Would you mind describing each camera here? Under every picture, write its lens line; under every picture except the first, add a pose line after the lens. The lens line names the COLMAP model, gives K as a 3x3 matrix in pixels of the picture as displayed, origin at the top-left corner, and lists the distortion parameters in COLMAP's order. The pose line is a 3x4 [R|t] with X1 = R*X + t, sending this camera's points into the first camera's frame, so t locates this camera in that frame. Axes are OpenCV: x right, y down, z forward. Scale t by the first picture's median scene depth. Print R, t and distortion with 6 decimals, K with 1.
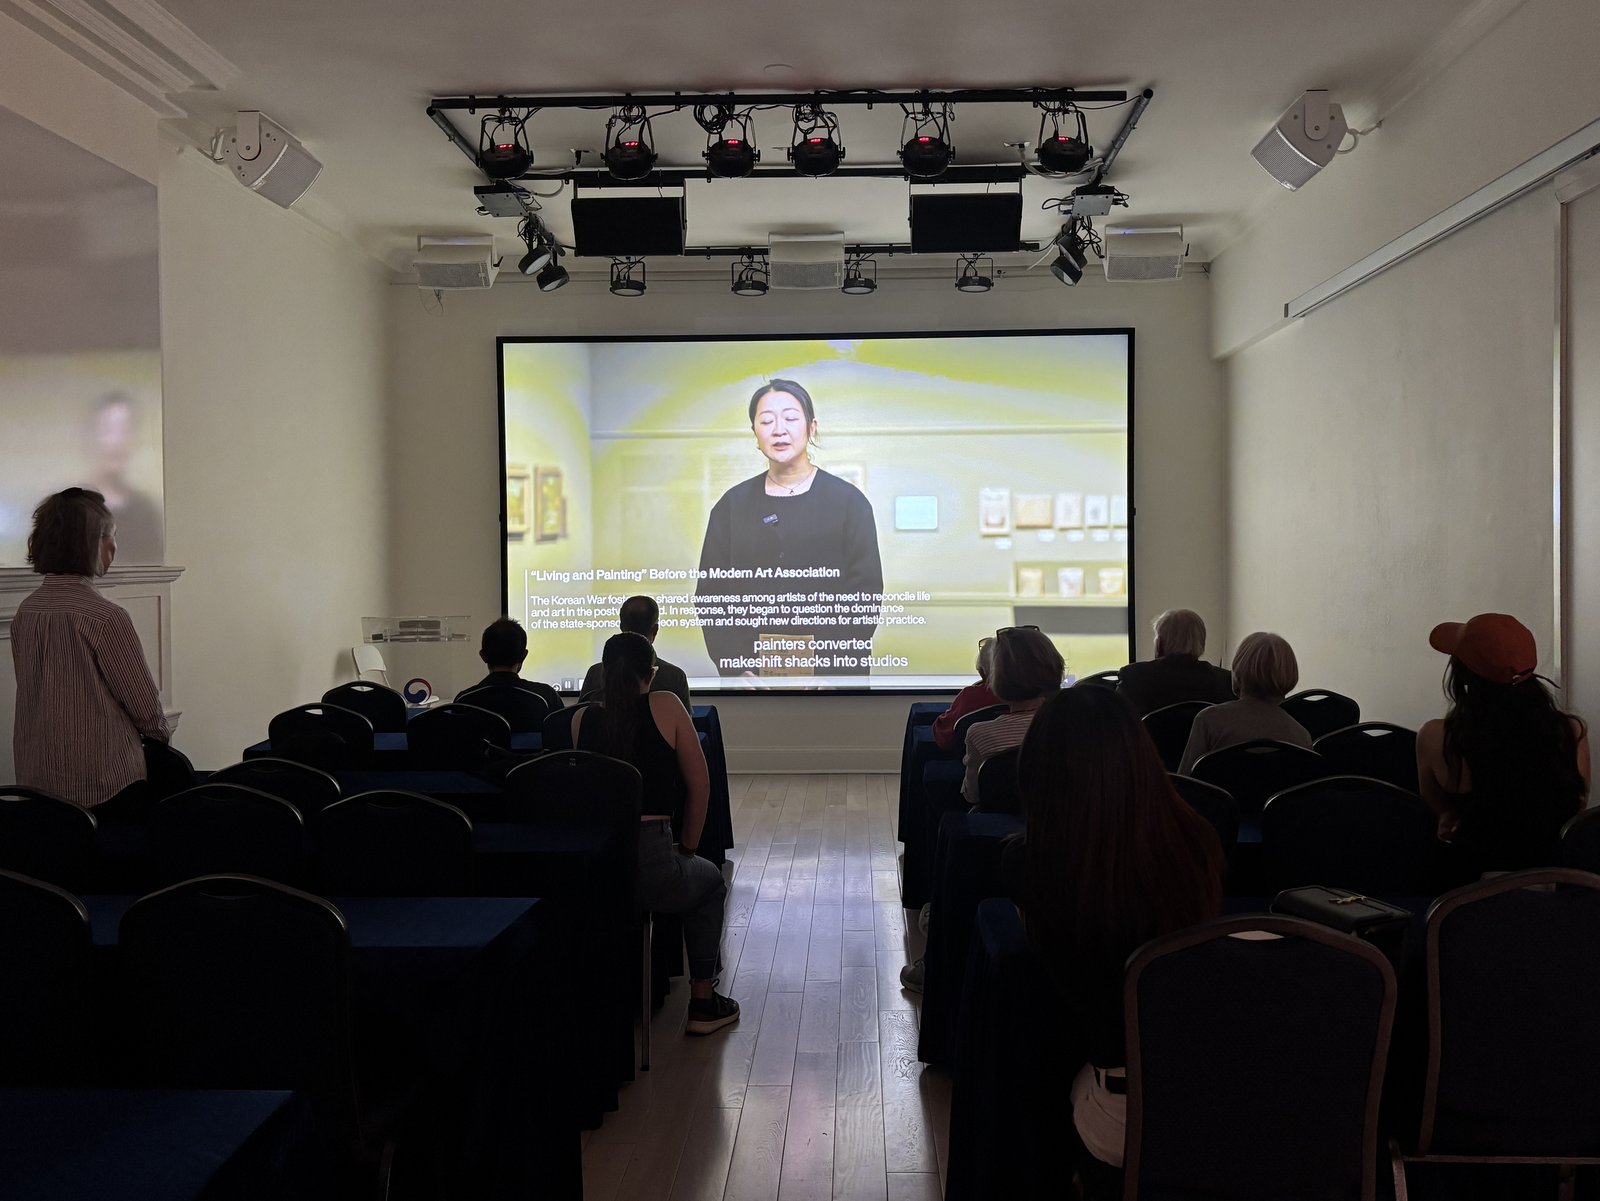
lens RADIAL K [[1430.7, 0, 800.0], [0, 1430.7, 600.5], [0, 0, 1]] dist [0.077114, -0.148562]
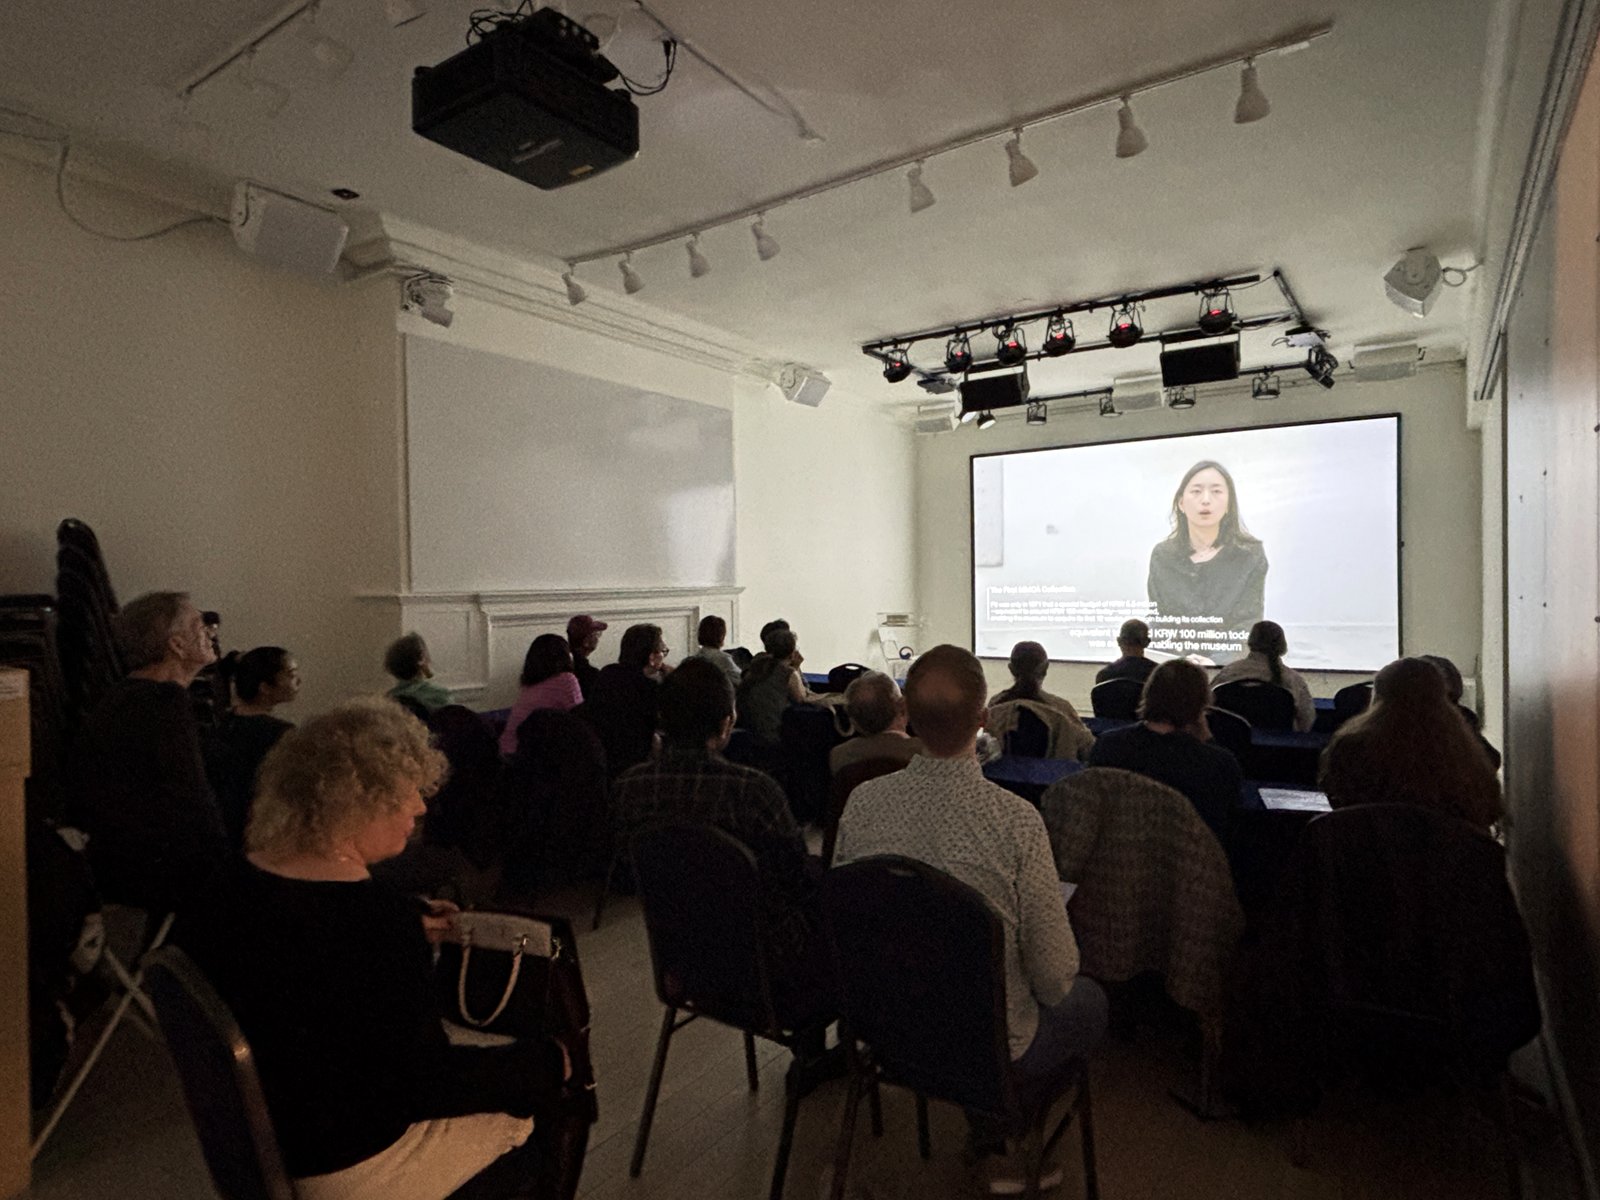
lens RADIAL K [[891.9, 0, 800.0], [0, 891.9, 600.0], [0, 0, 1]] dist [0.002732, -0.036768]
pose [[0.842465, 0.003795, -0.538737, 0.301342], [-0.005935, 0.999980, -0.002236, -0.002906], [0.538718, 0.005081, 0.842471, -0.049345]]
